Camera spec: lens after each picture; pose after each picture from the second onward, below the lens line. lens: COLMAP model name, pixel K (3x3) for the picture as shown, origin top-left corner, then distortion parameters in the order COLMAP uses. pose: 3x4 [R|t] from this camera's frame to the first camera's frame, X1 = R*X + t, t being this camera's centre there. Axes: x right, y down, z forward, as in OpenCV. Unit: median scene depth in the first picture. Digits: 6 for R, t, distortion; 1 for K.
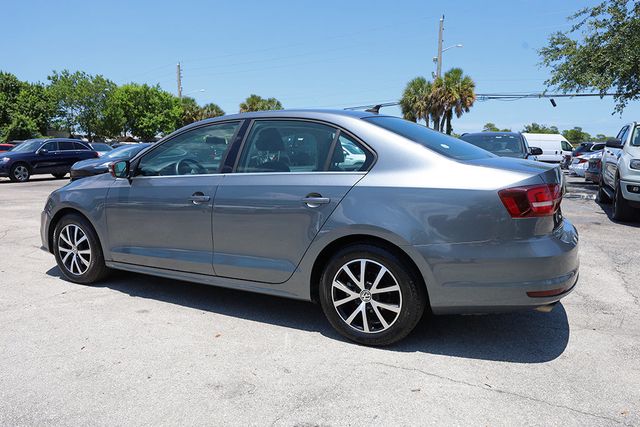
lens RADIAL K [[452.3, 0, 324.4], [0, 452.3, 213.4], [0, 0, 1]] dist [0.004477, -0.004725]
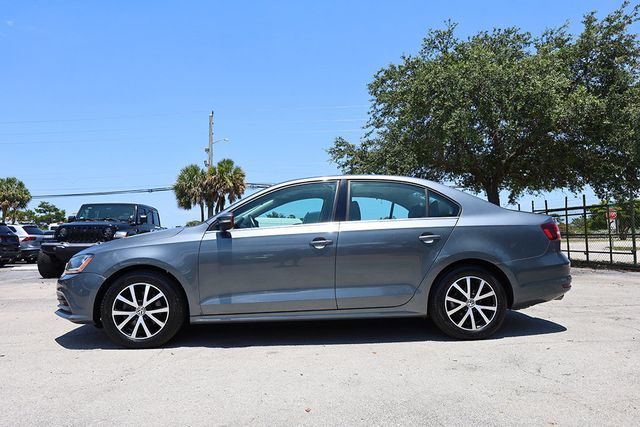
lens RADIAL K [[452.3, 0, 320.4], [0, 452.3, 211.2], [0, 0, 1]] dist [0.004477, -0.004725]
pose [[0.859196, 0.013278, 0.511474, -0.192759], [0.086993, 0.981317, -0.171609, 0.019079], [-0.504197, 0.191940, 0.841988, -0.000873]]
